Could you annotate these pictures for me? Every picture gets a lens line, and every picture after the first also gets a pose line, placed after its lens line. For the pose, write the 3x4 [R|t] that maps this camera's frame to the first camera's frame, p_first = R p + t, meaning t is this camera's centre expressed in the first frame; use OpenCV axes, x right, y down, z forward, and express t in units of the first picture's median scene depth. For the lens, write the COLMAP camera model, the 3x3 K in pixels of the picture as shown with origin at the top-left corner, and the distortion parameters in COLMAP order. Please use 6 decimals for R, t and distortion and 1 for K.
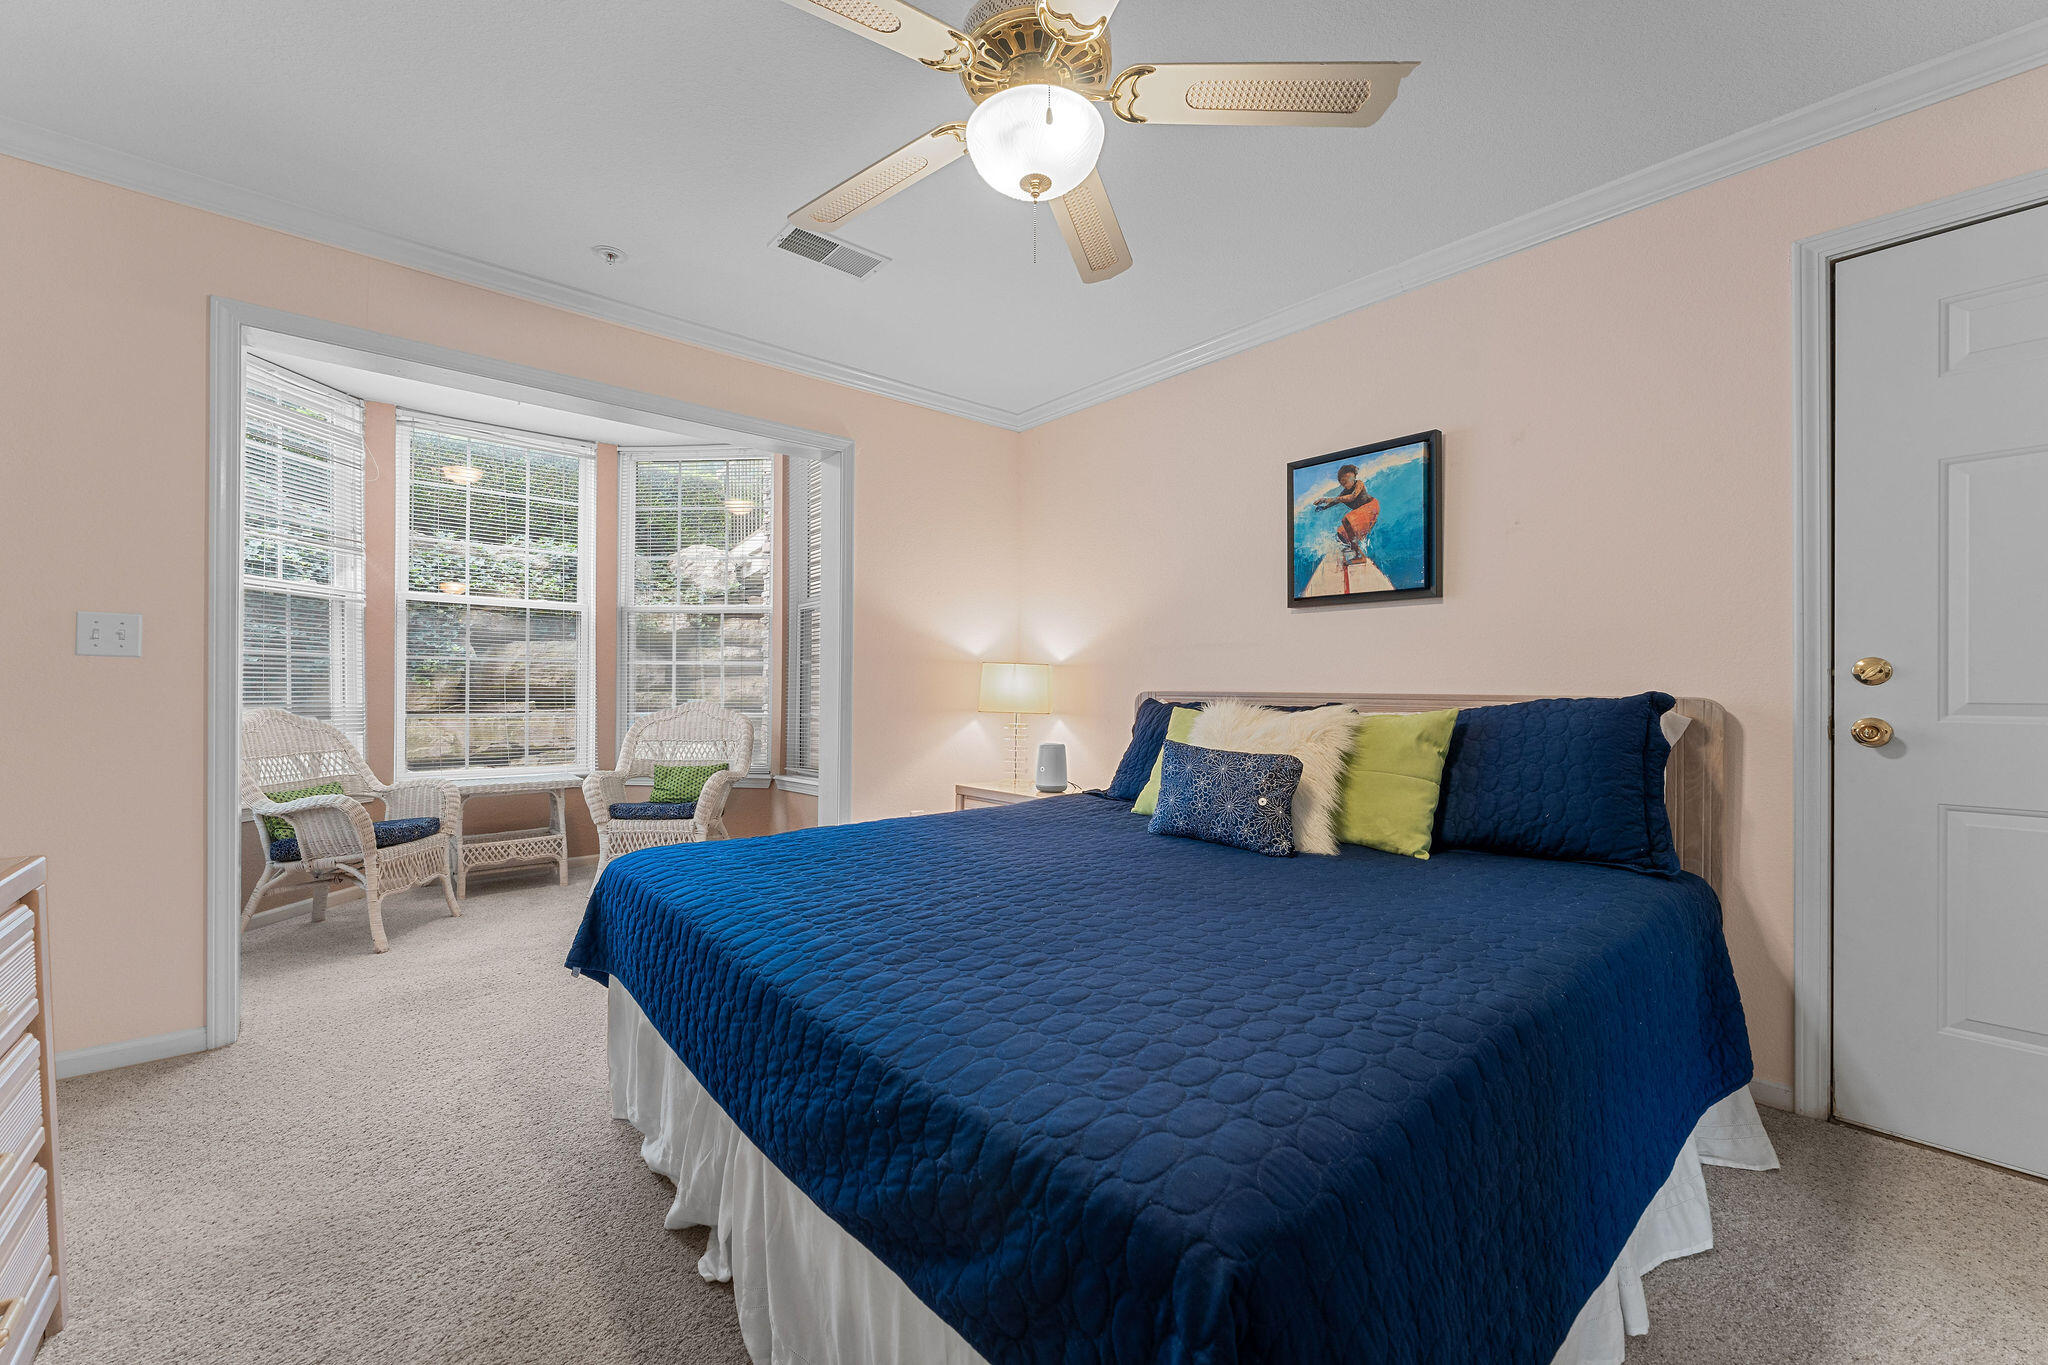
lens RADIAL K [[811.8, 0, 1016.6], [0, 811.8, 688.4], [0, 0, 1]] dist [0.000086, -0.000877]
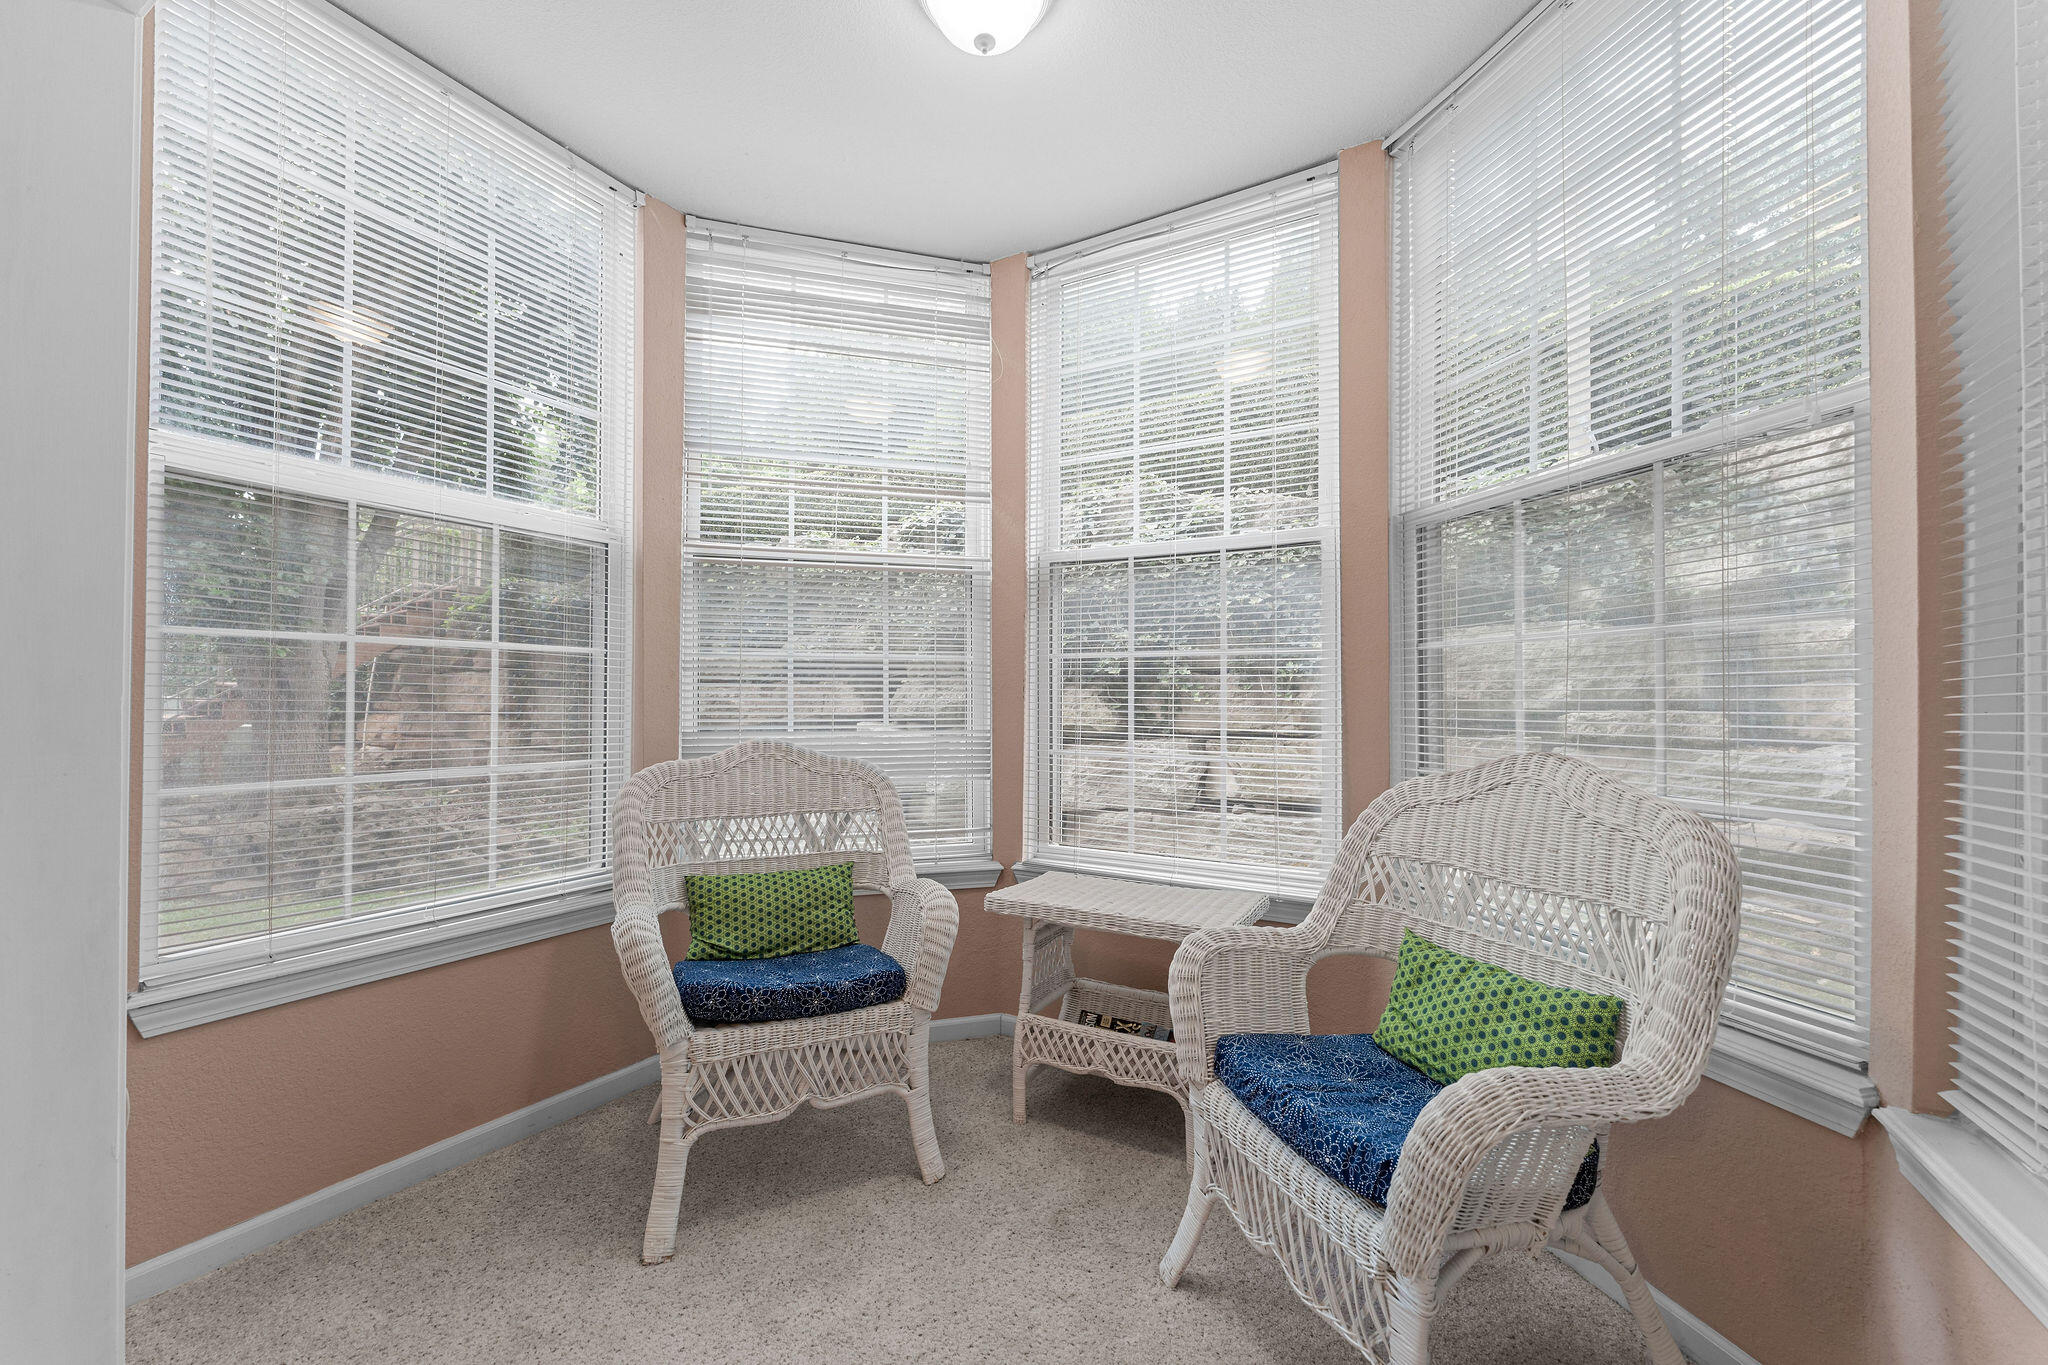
lens RADIAL K [[814.4, 0, 1017.3], [0, 814.4, 688.2], [0, 0, 1]] dist [0.002241, -0.000402]
pose [[0.364571, -0.014162, -0.931068, -0.196220], [0.003239, 0.999898, -0.013940, -0.006414], [0.931170, 0.002067, 0.364580, 0.787615]]
